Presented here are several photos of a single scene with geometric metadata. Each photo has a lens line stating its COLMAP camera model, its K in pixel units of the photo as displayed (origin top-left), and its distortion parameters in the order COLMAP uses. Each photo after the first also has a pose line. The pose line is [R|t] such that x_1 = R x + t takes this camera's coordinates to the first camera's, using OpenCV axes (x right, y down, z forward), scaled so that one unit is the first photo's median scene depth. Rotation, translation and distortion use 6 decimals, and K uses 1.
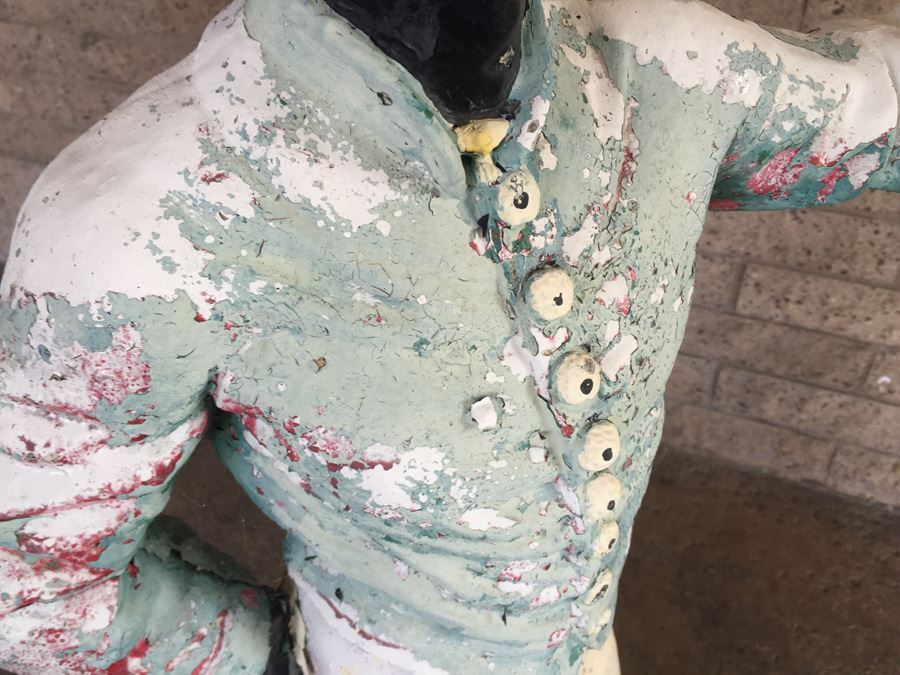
lens RADIAL K [[785.4, 0, 451.3], [0, 785.4, 334.7], [0, 0, 1]] dist [0.098369, -0.163593]
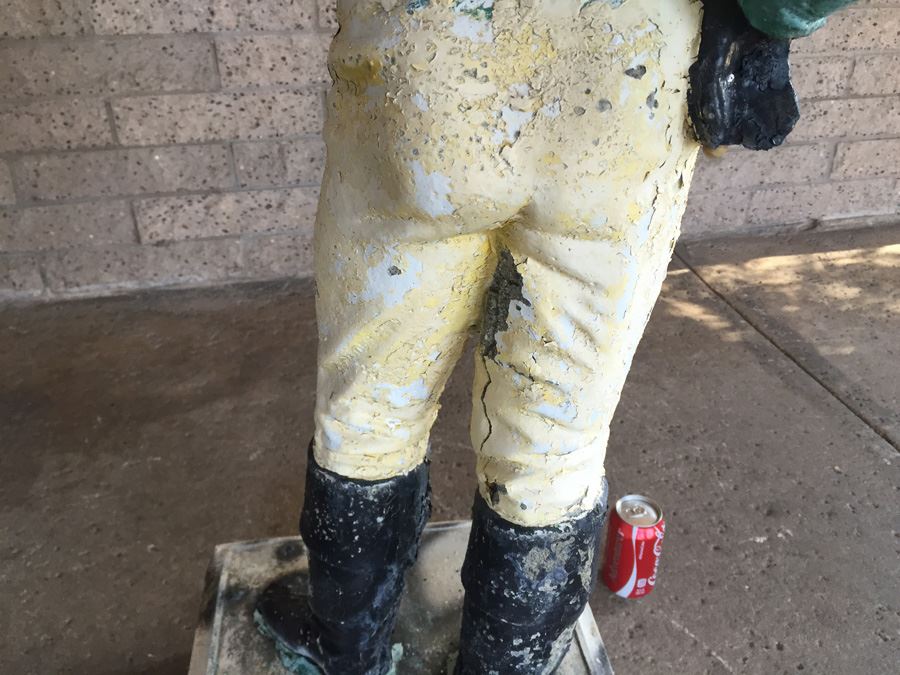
lens RADIAL K [[773.0, 0, 448.4], [0, 773.0, 335.4], [0, 0, 1]] dist [0.100049, -0.150757]
pose [[0.800660, -0.294915, 0.521506, -1.062792], [0.359248, 0.932934, -0.023969, 1.580550], [-0.479462, 0.206541, 0.852911, -0.515223]]
